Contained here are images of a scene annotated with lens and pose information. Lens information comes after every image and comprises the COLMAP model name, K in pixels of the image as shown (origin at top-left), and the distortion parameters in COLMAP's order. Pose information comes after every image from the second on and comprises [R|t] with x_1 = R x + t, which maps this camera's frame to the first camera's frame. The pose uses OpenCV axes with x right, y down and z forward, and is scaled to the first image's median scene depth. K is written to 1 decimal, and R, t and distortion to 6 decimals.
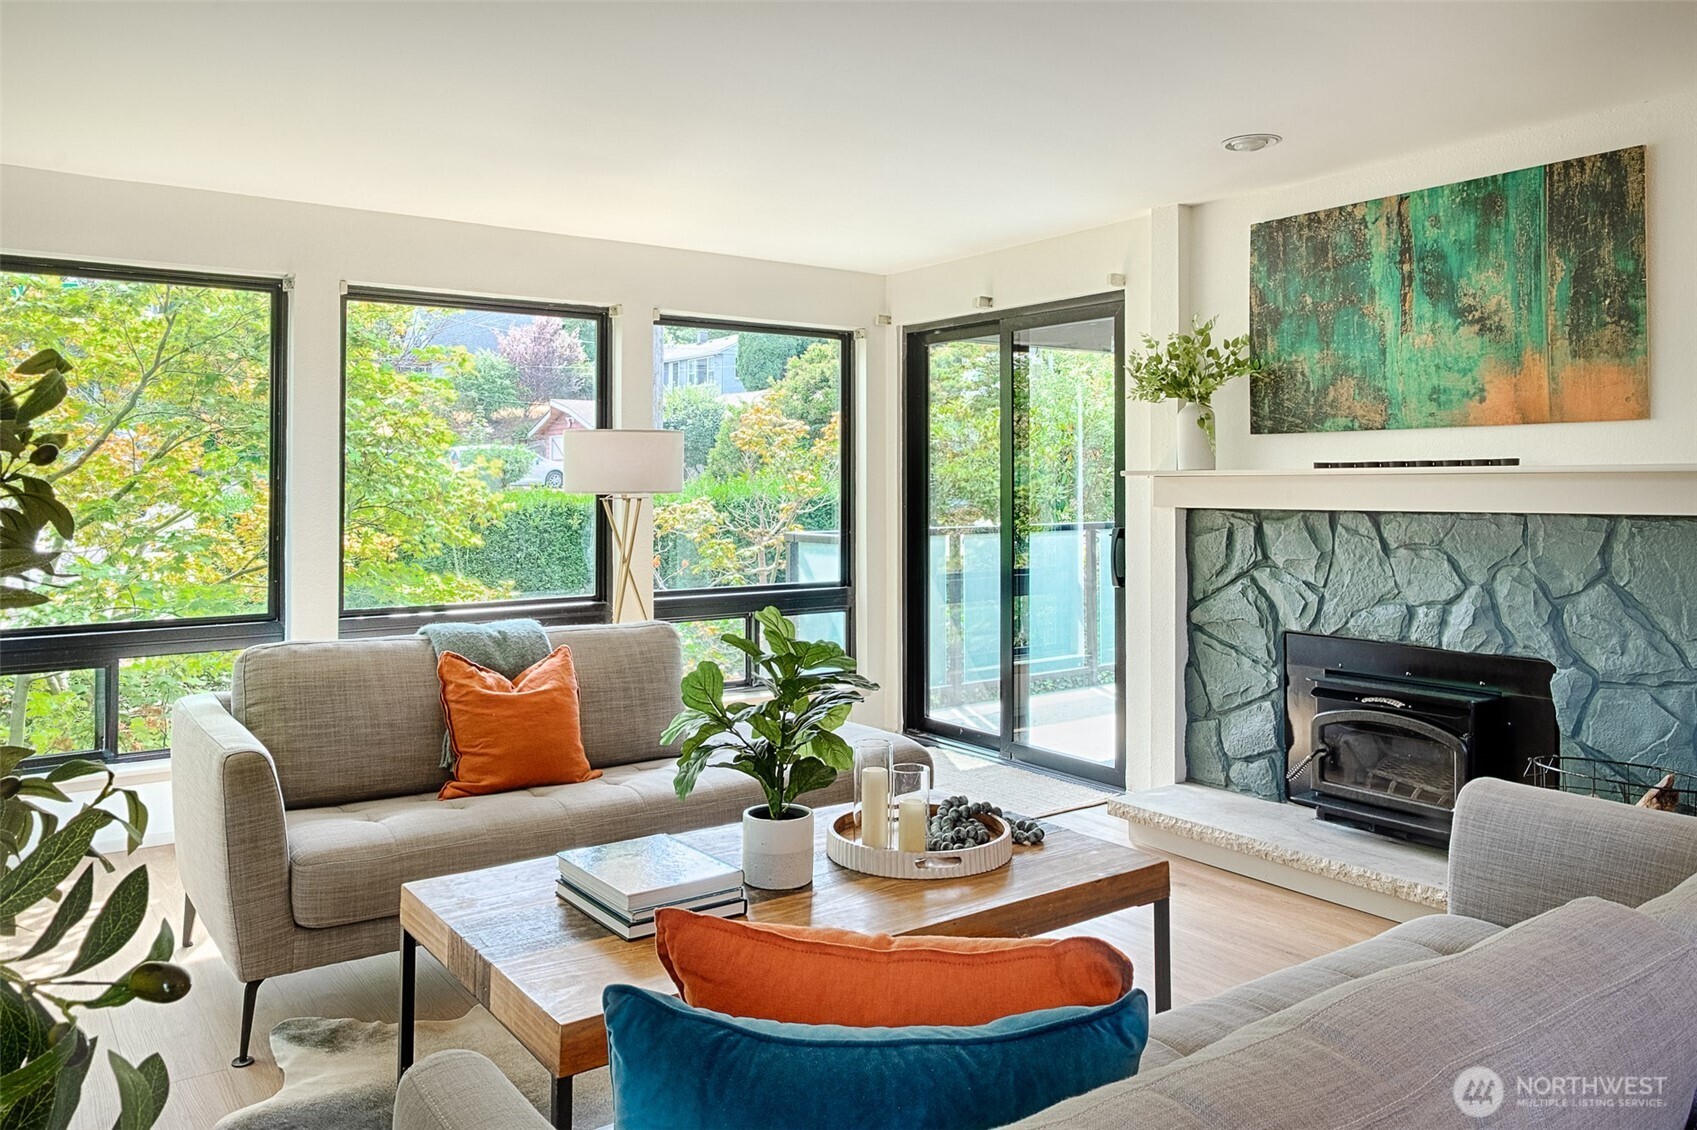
lens RADIAL K [[1226.6, 0, 836.2], [0, 1226.6, 471.8], [0, 0, 1]] dist [-0.004952, -0.000640]
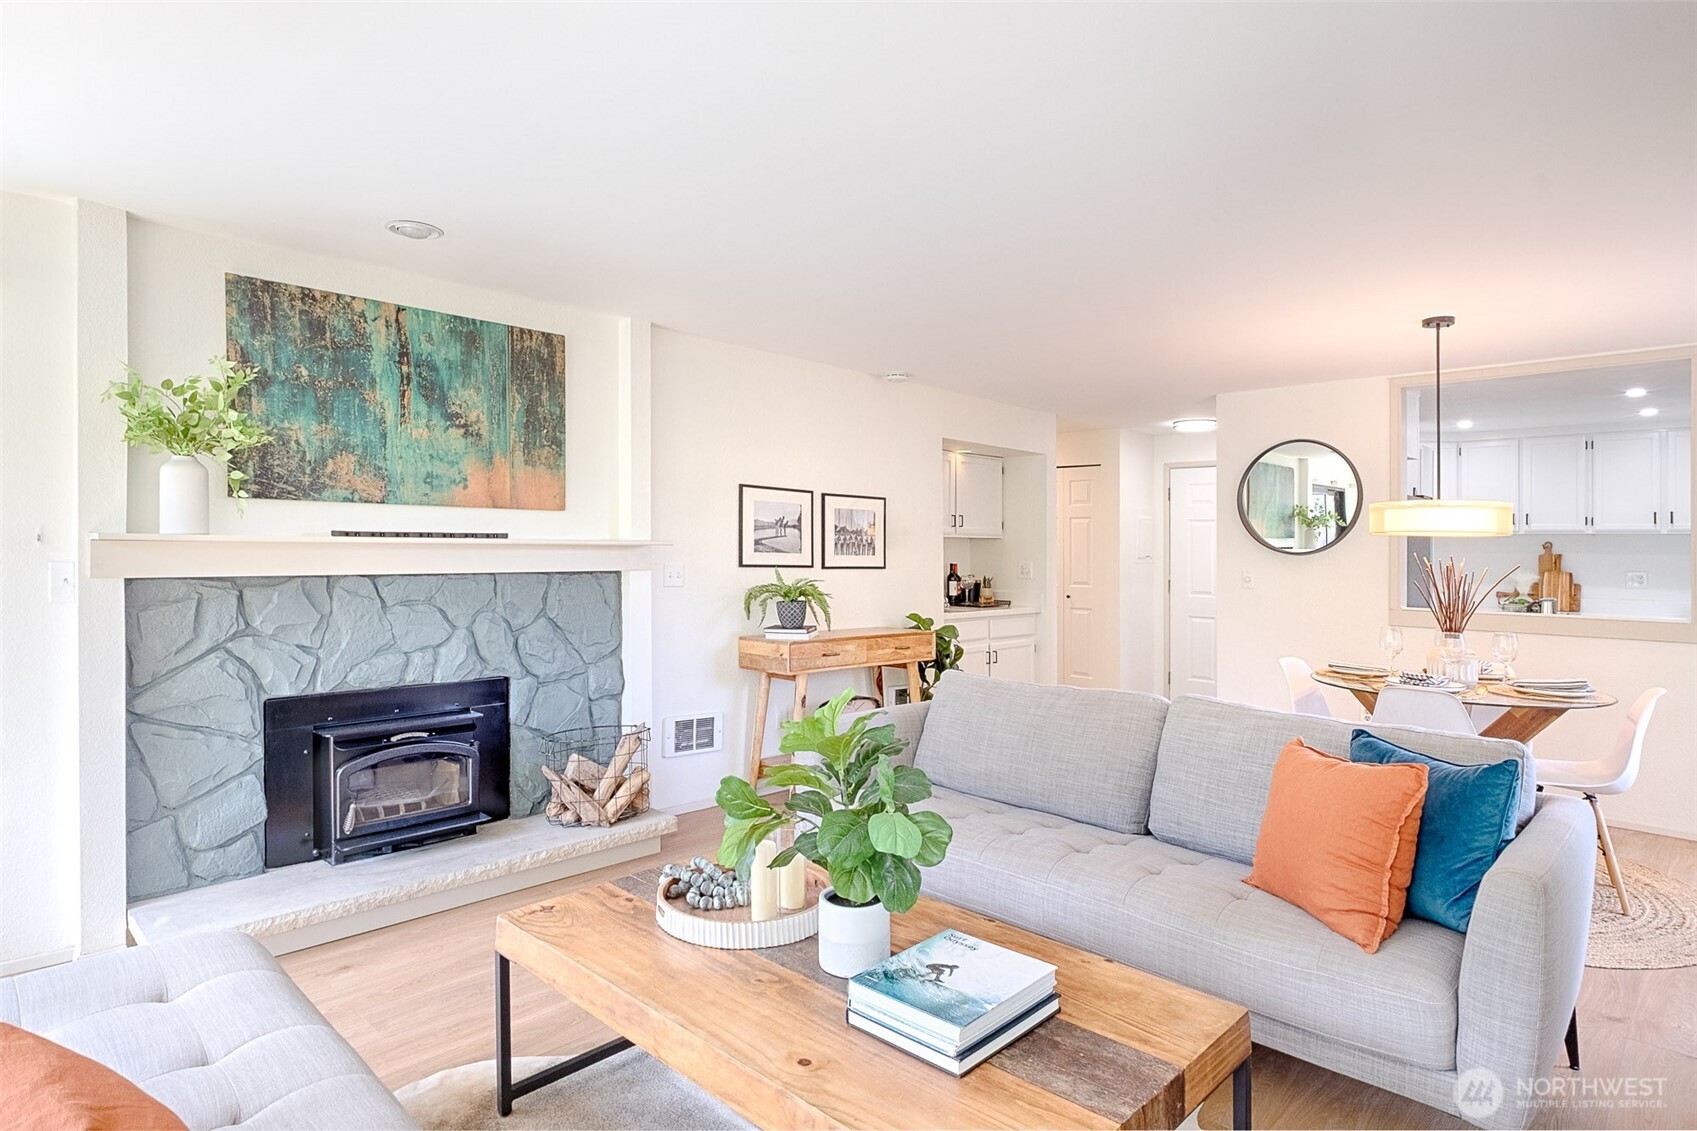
lens RADIAL K [[927.4, 0, 853.9], [0, 927.4, 549.8], [0, 0, 1]] dist [-0.002420, -0.000214]
pose [[-0.187491, 0.001063, 0.982266, -0.490146], [-0.016714, 0.999851, -0.004272, 0.005335], [-0.982124, -0.017218, -0.187446, 0.724798]]
